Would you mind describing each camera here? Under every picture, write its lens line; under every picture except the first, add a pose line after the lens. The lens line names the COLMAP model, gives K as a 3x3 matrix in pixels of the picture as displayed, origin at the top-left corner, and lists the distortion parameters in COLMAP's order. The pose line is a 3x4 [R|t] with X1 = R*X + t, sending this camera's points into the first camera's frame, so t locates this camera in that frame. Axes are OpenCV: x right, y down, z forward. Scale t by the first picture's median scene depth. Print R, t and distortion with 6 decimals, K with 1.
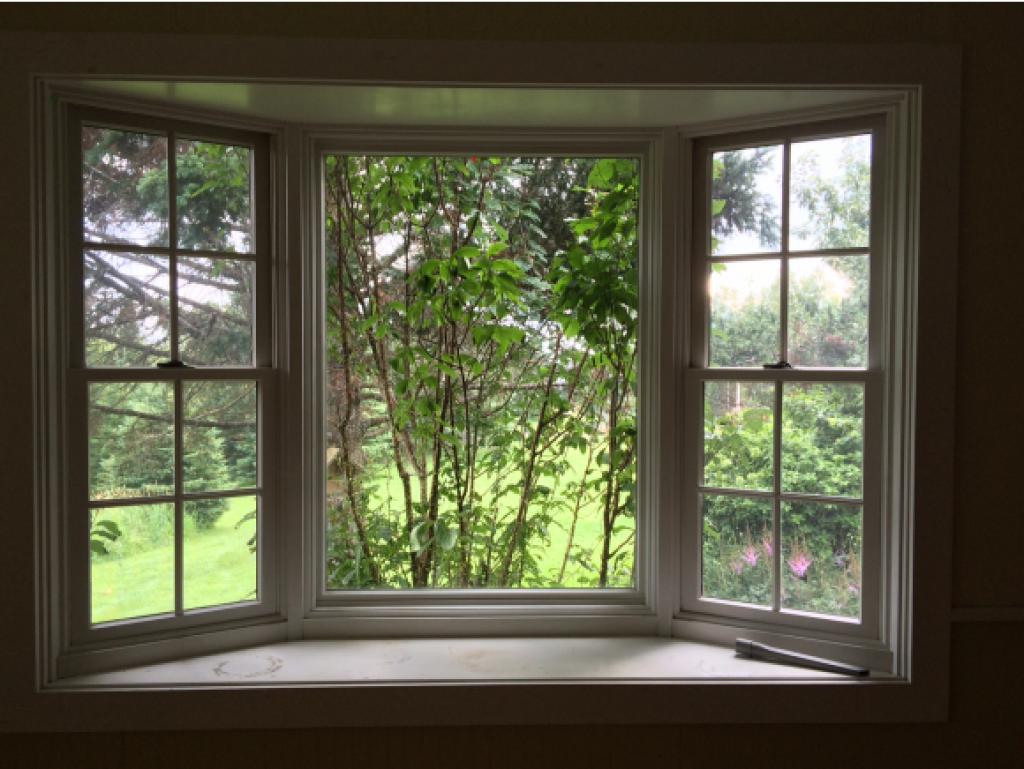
lens RADIAL K [[860.3, 0, 511.8], [0, 860.3, 383.1], [0, 0, 1]] dist [0.069895, -0.076180]
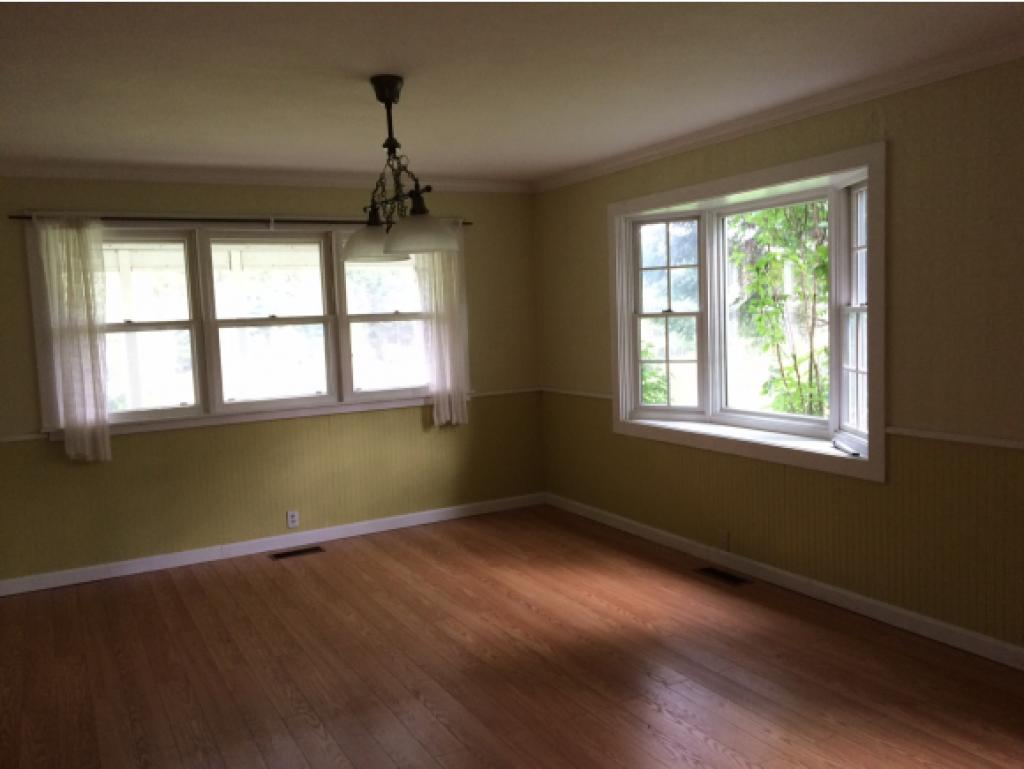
lens RADIAL K [[860.3, 0, 511.9], [0, 860.3, 384.3], [0, 0, 1]] dist [0.069895, -0.076180]
pose [[0.453980, 0.058507, -0.889089, 1.735744], [0.014942, 0.997202, 0.073251, 0.001224], [0.890887, -0.046540, 0.451835, -0.614006]]
